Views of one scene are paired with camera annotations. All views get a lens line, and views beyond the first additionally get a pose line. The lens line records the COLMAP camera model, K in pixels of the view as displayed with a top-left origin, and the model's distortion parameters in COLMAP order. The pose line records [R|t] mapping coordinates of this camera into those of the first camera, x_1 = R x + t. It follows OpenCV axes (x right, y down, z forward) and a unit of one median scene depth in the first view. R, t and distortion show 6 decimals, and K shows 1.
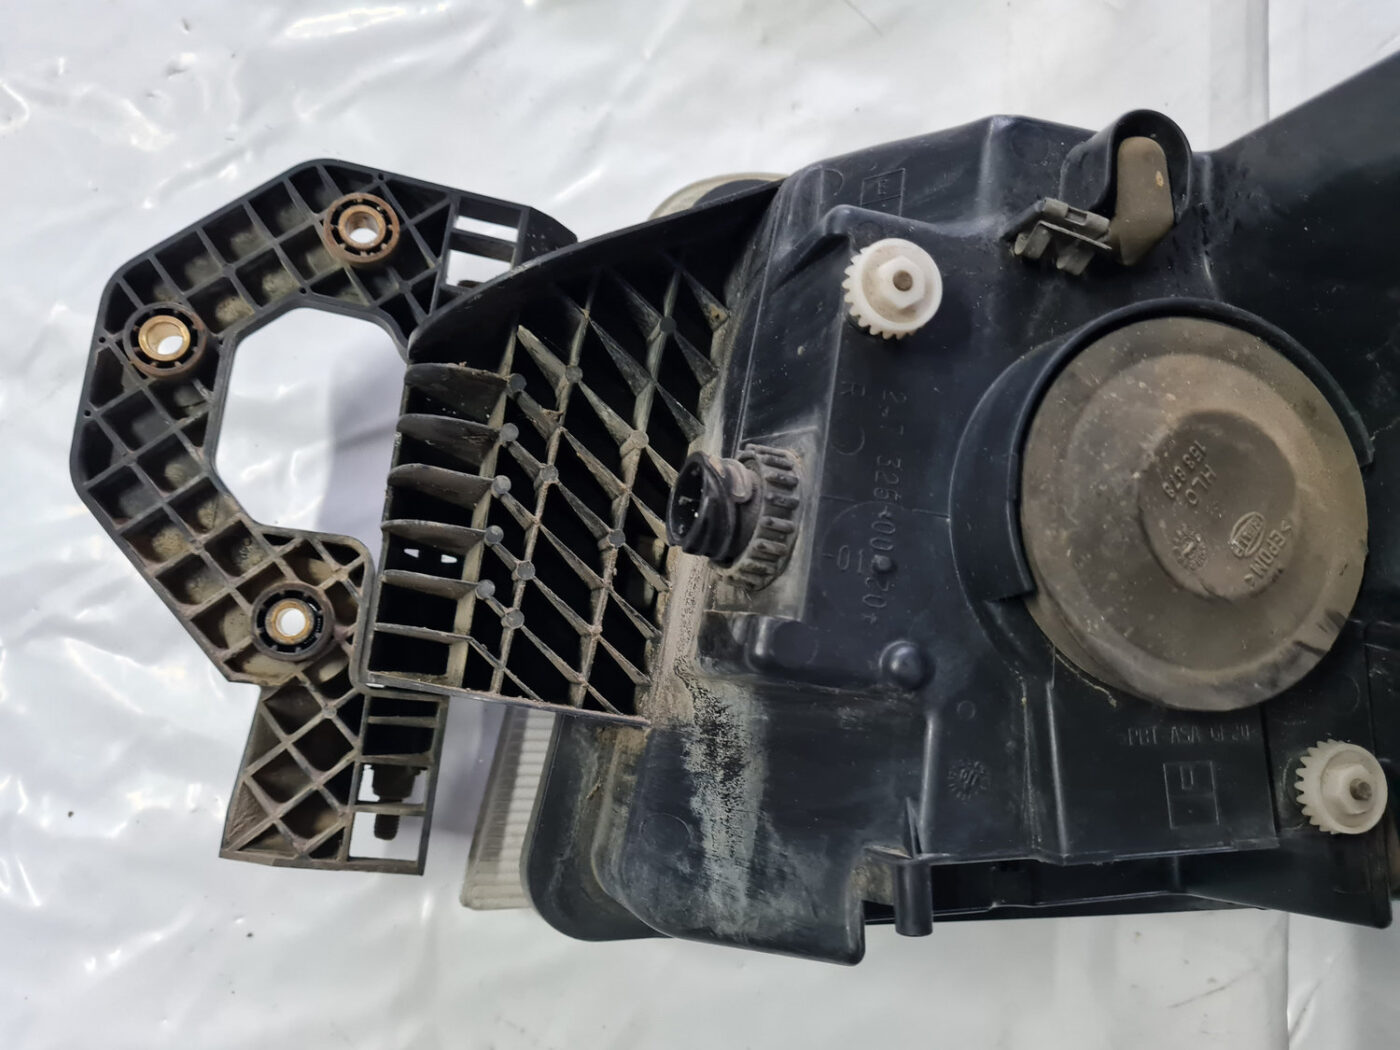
lens RADIAL K [[1078.3, 0, 700.0], [0, 1078.3, 525.0], [0, 0, 1]] dist [0.034342, -0.043887]
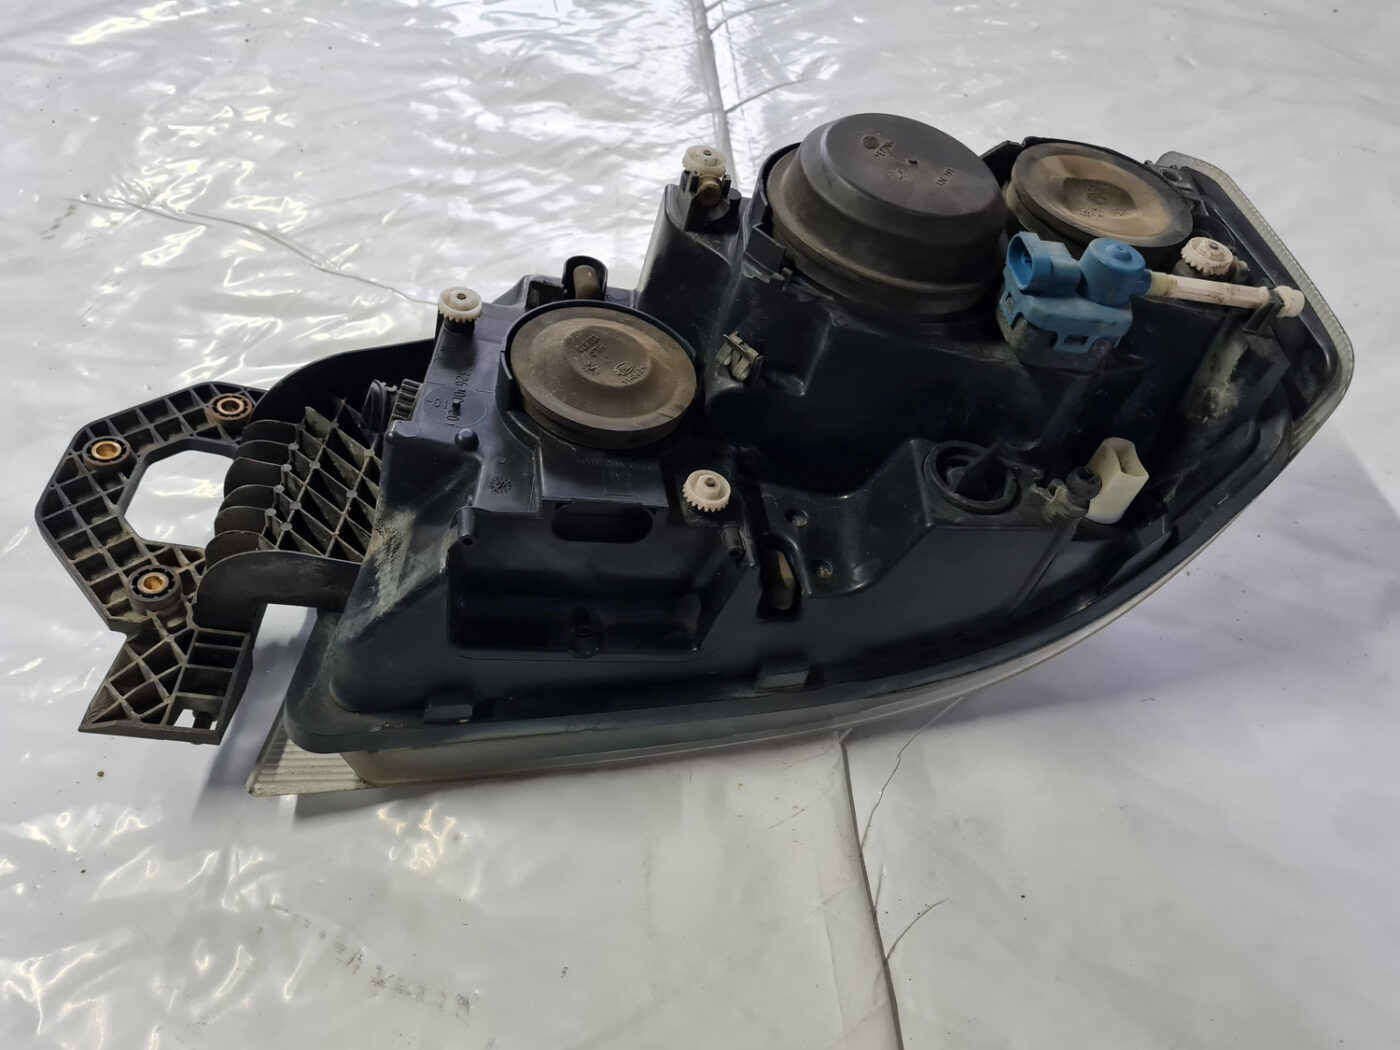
lens RADIAL K [[1057.4, 0, 693.5], [0, 1057.4, 523.4], [0, 0, 1]] dist [0.053738, -0.052132]
pose [[0.993085, -0.093446, 0.071068, 0.343558], [0.117191, 0.825208, -0.552539, 1.058551], [-0.007013, 0.557046, 0.830452, -0.417951]]
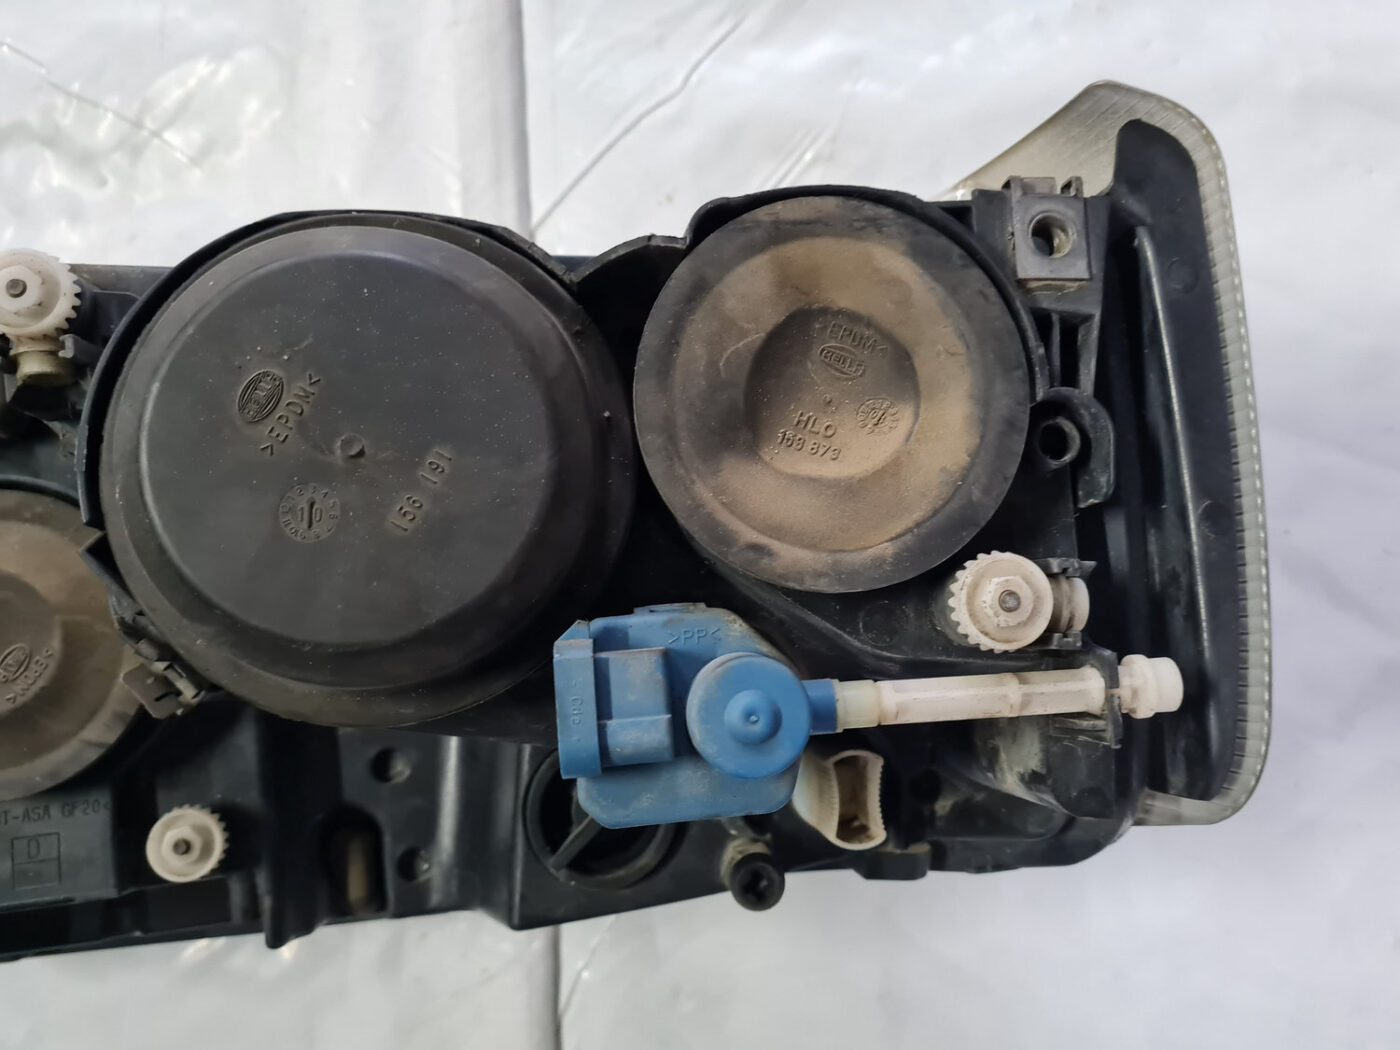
lens RADIAL K [[1078.3, 0, 700.0], [0, 1078.3, 525.0], [0, 0, 1]] dist [0.034342, -0.043887]
pose [[0.989000, -0.097457, -0.111275, 1.080728], [0.101406, 0.994381, 0.030383, -0.080666], [0.107688, -0.041332, 0.993325, -0.129105]]
